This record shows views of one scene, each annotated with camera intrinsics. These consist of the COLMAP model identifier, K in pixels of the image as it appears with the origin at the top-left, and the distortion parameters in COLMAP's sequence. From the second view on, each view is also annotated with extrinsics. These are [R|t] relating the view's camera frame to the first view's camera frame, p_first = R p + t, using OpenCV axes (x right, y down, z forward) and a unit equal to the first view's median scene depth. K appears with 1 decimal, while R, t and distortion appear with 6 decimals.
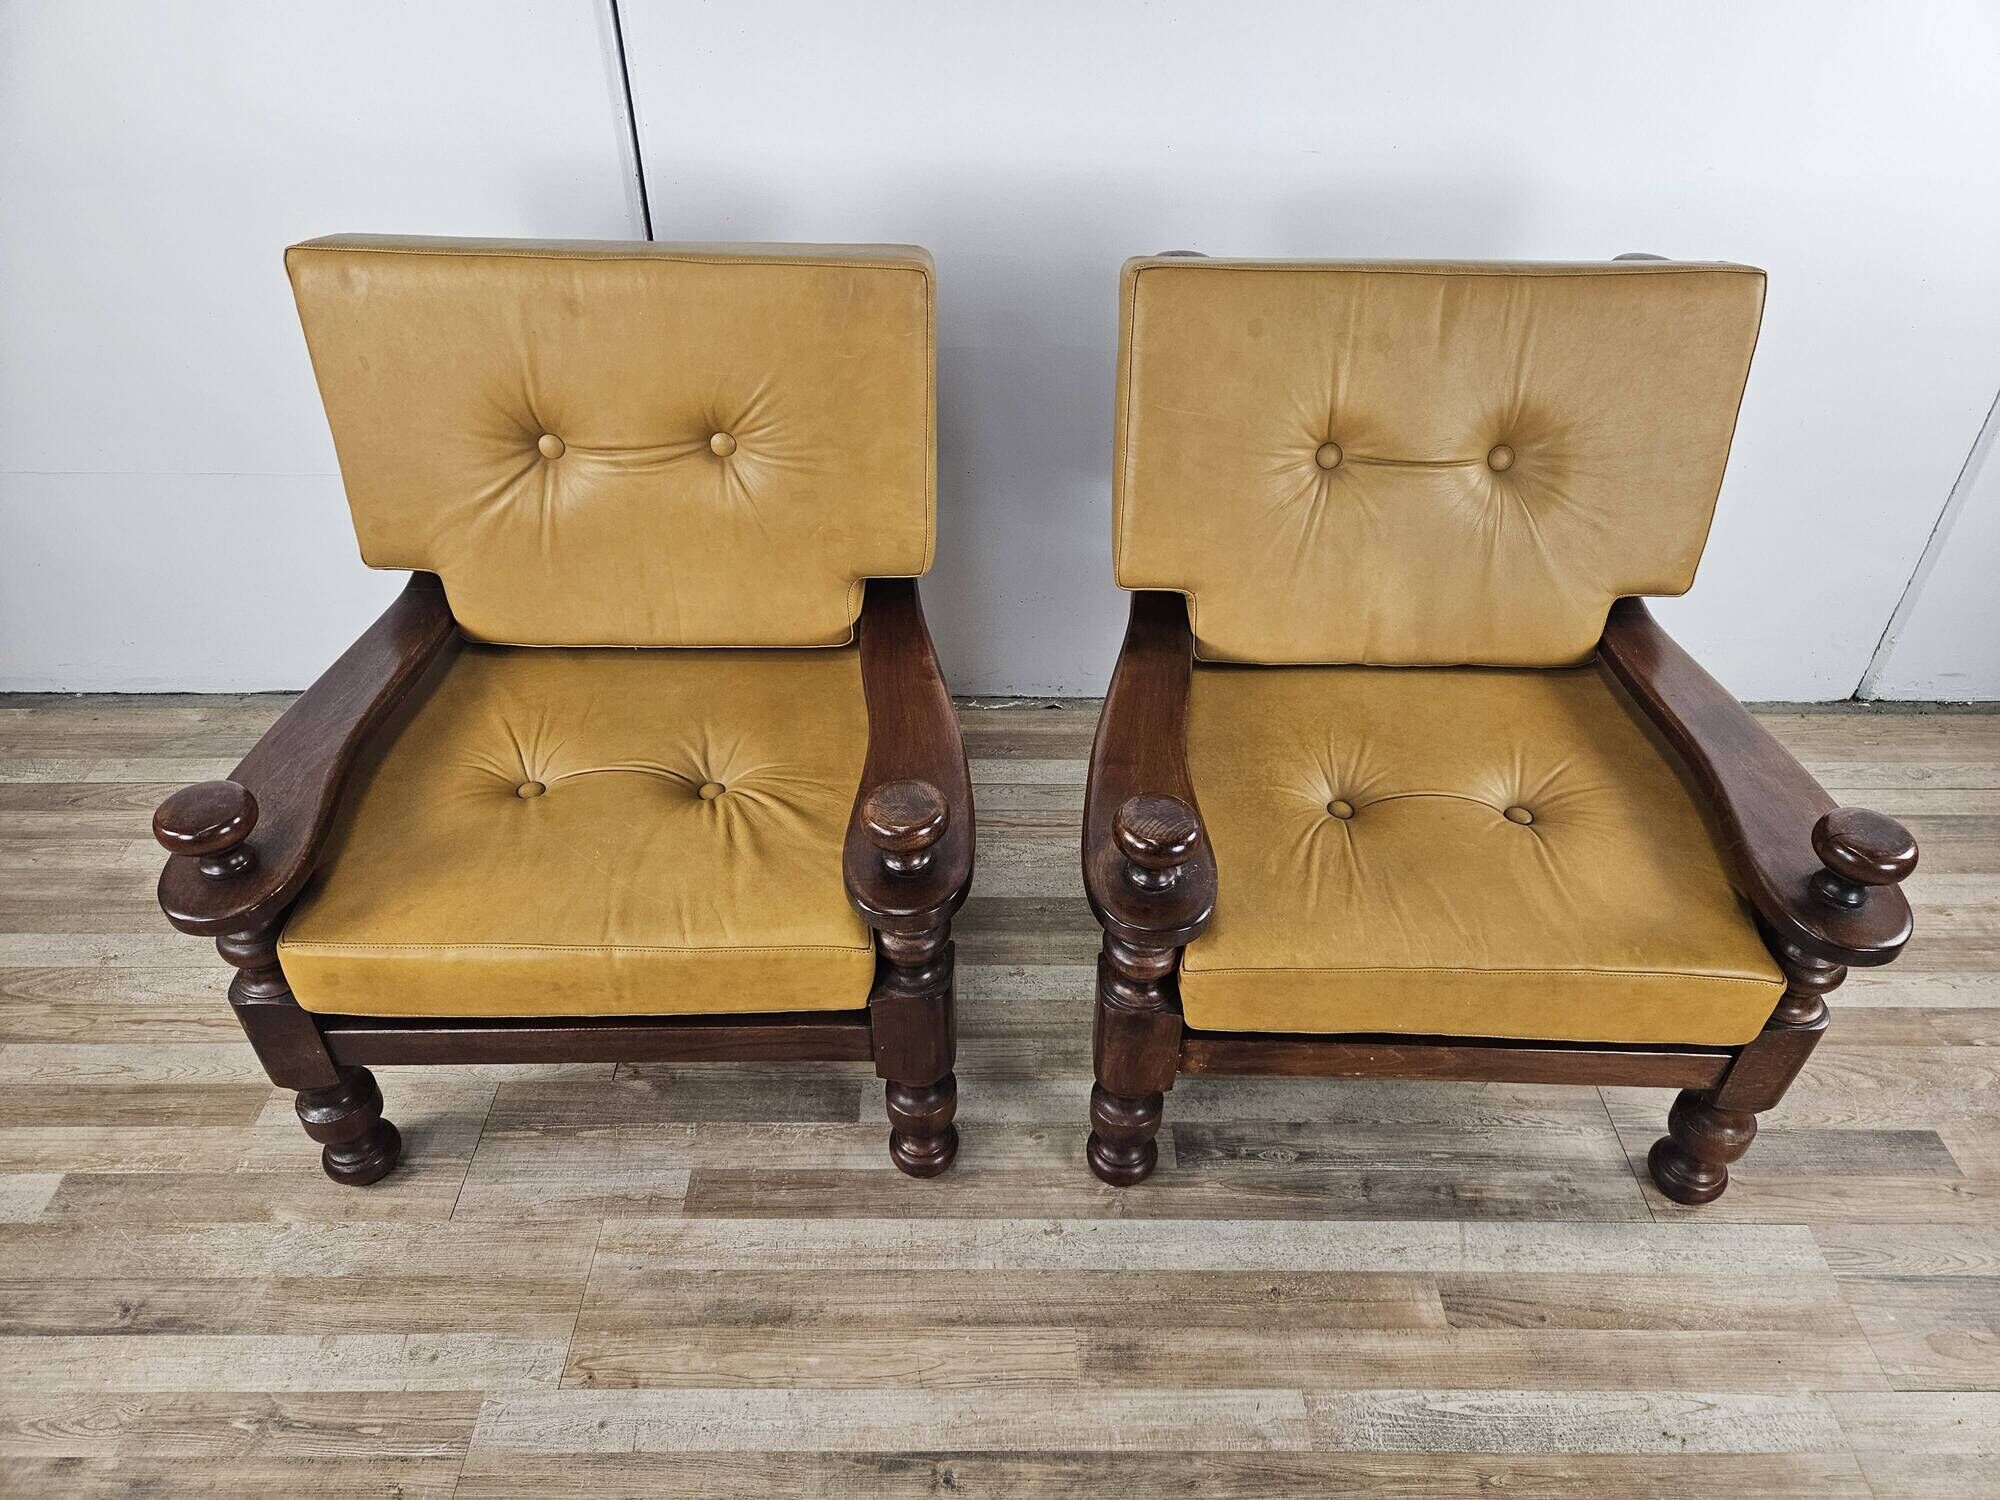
lens RADIAL K [[1377.4, 0, 1007.1], [0, 1377.4, 723.4], [0, 0, 1]] dist [0.041318, -0.046587]
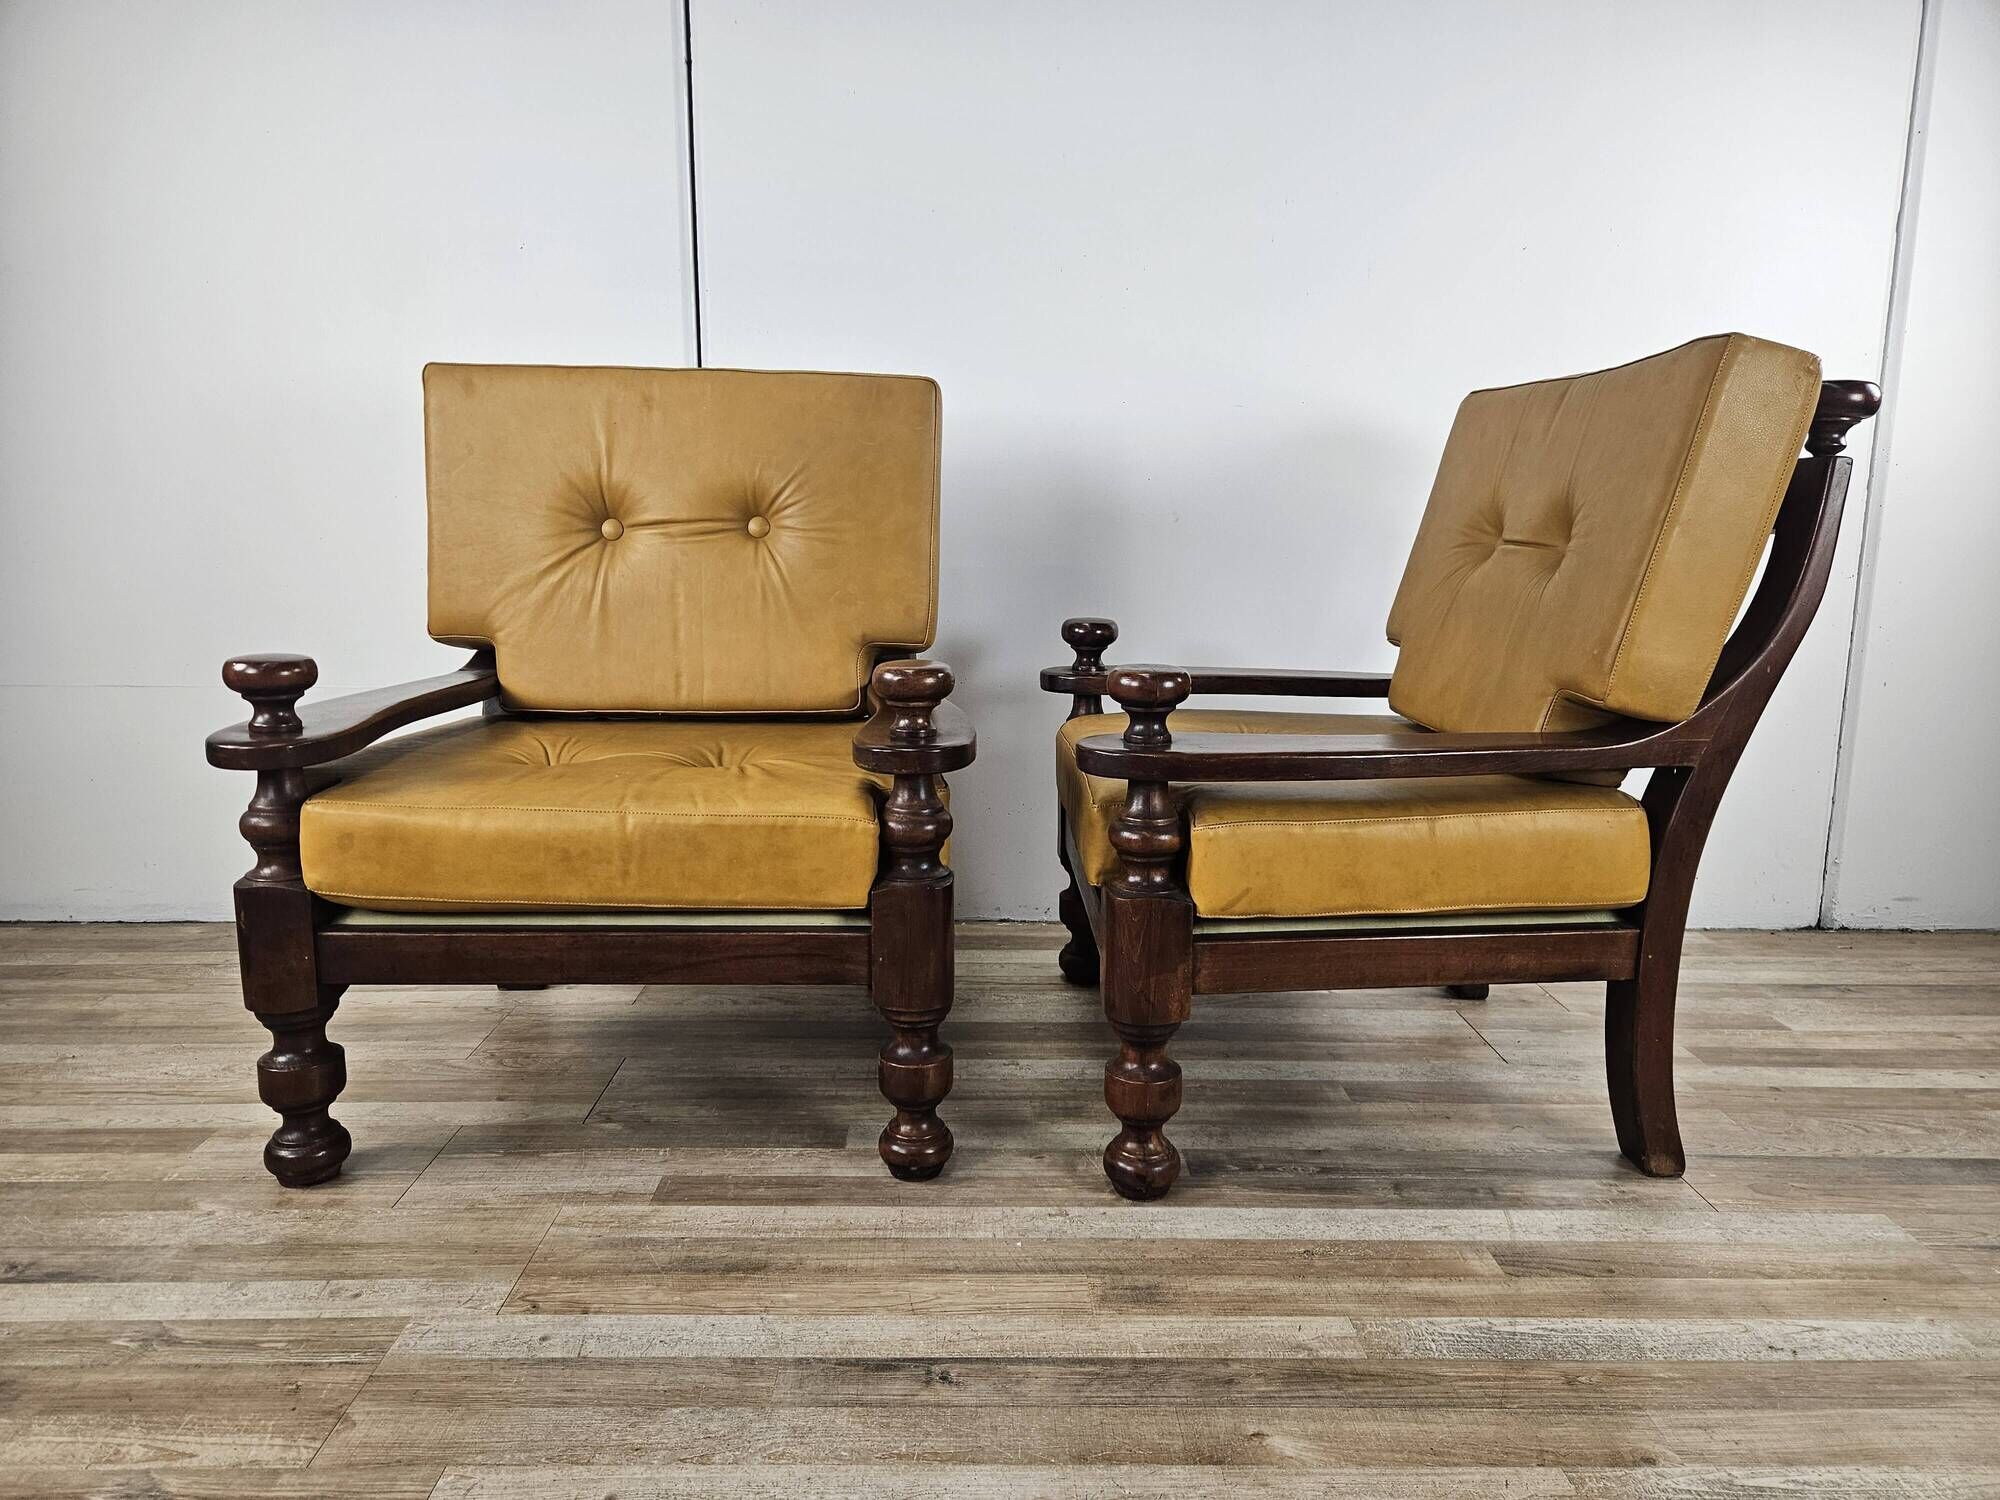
lens RADIAL K [[1380.6, 0, 991.7], [0, 1380.6, 731.0], [0, 0, 1]] dist [0.033788, -0.037348]
pose [[0.999951, -0.000292, 0.009935, -0.019092], [0.005050, 0.875865, -0.482530, 0.524348], [-0.008561, 0.482556, 0.875823, 0.052072]]
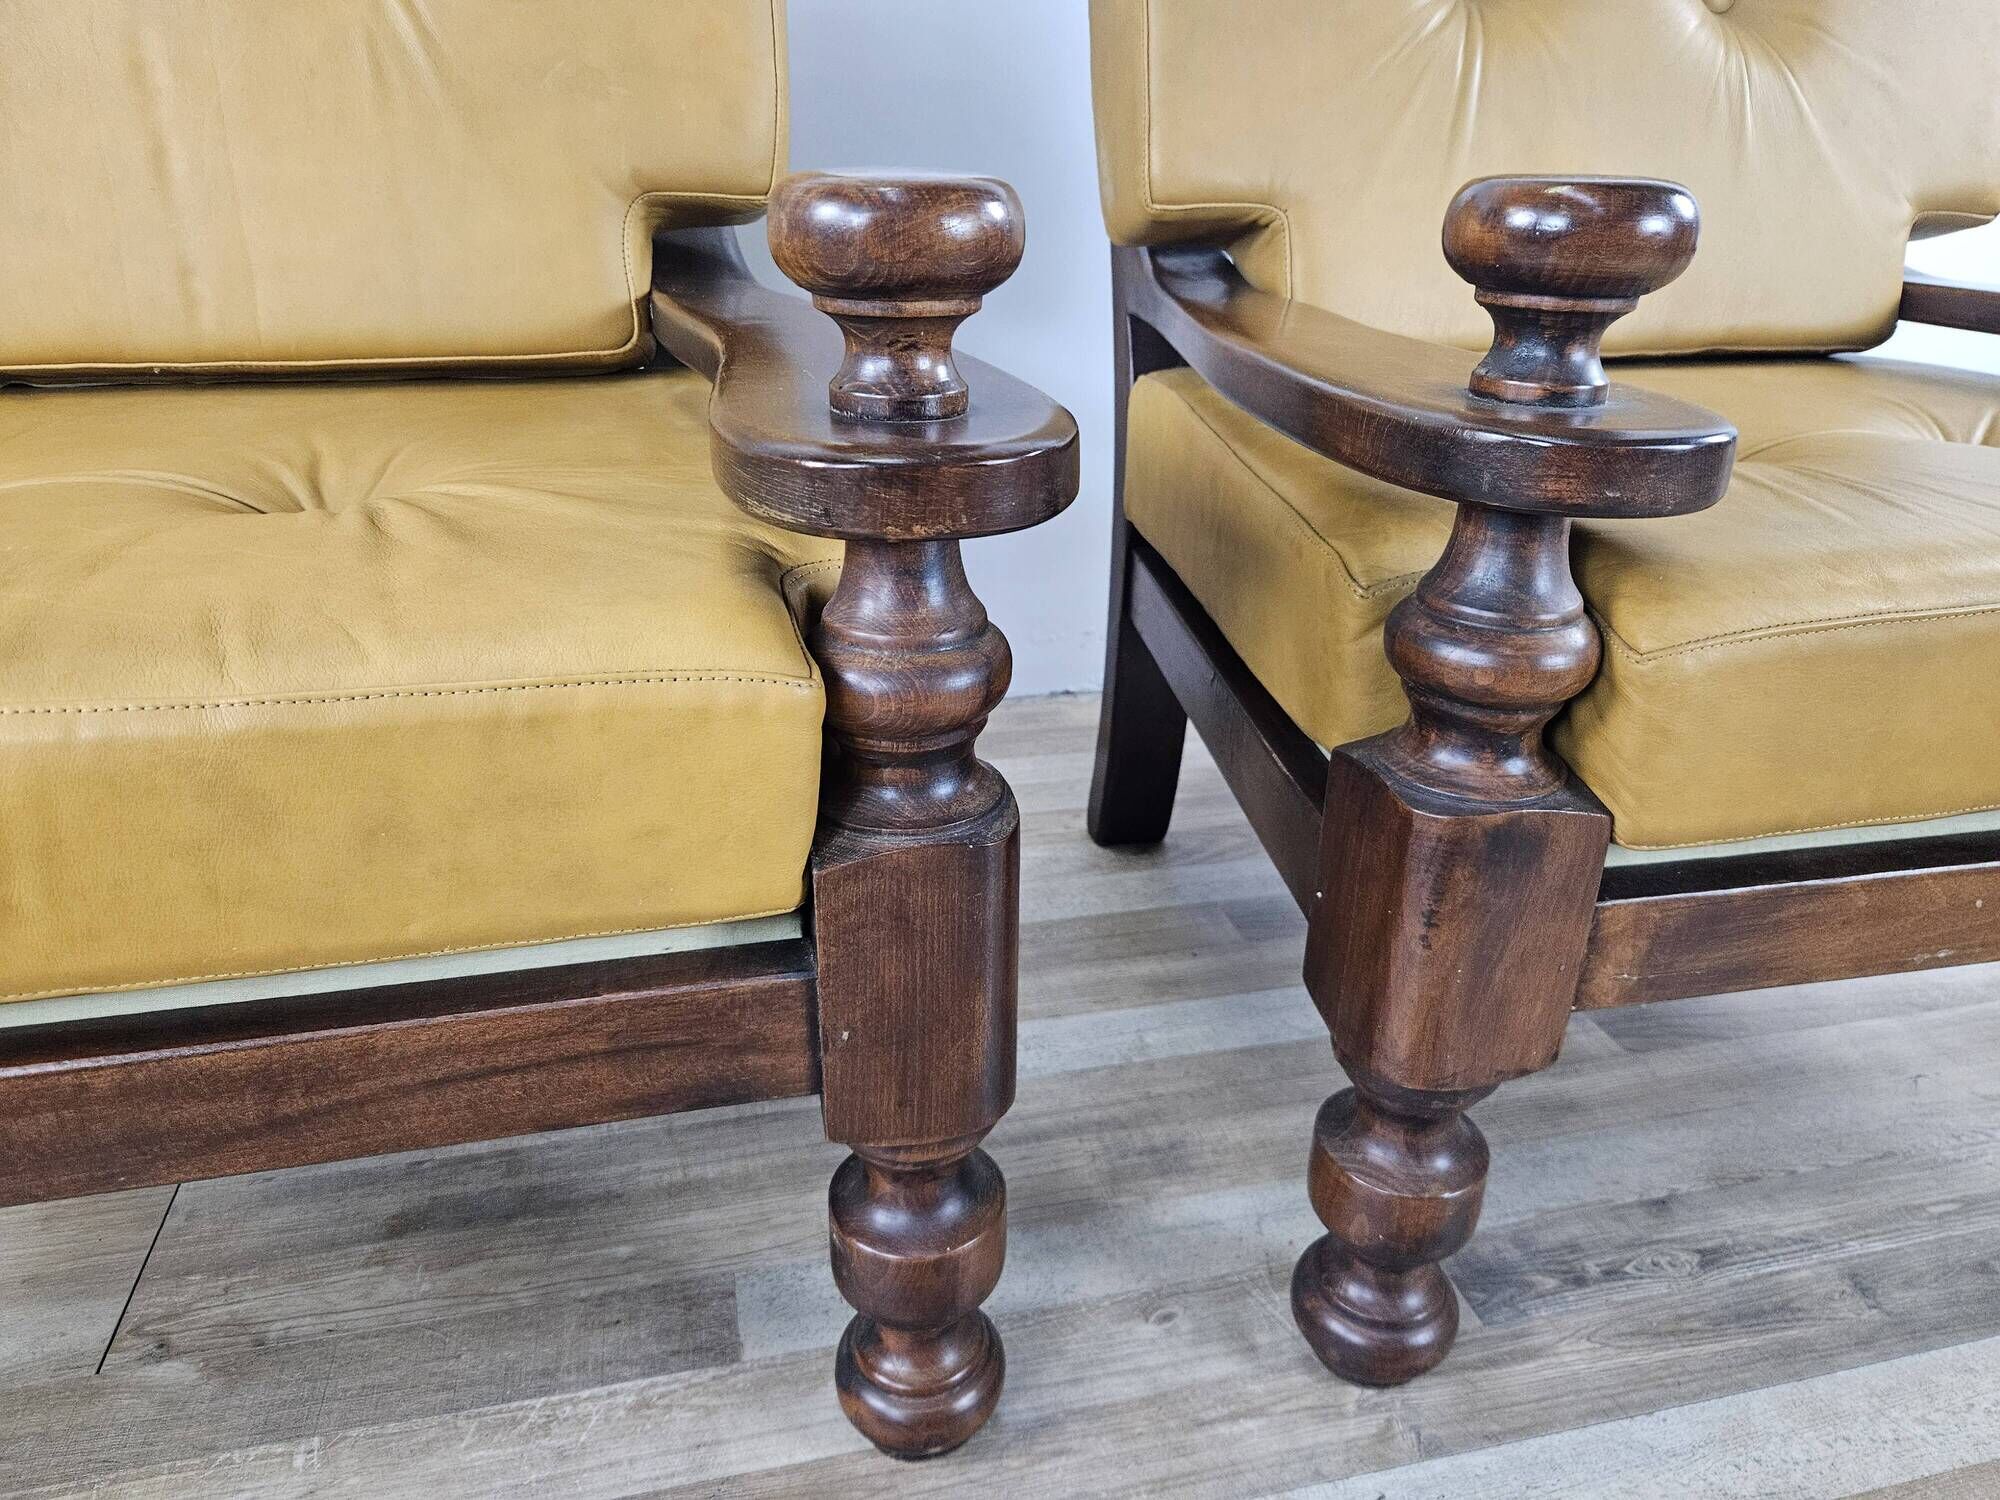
lens RADIAL K [[1380.6, 0, 1005.9], [0, 1380.6, 751.5], [0, 0, 1]] dist [0.033788, -0.037348]
pose [[0.972089, -0.086275, 0.218173, -0.112569], [0.136698, 0.964056, -0.227838, 0.231945], [-0.190674, 0.251303, 0.948942, 0.577420]]
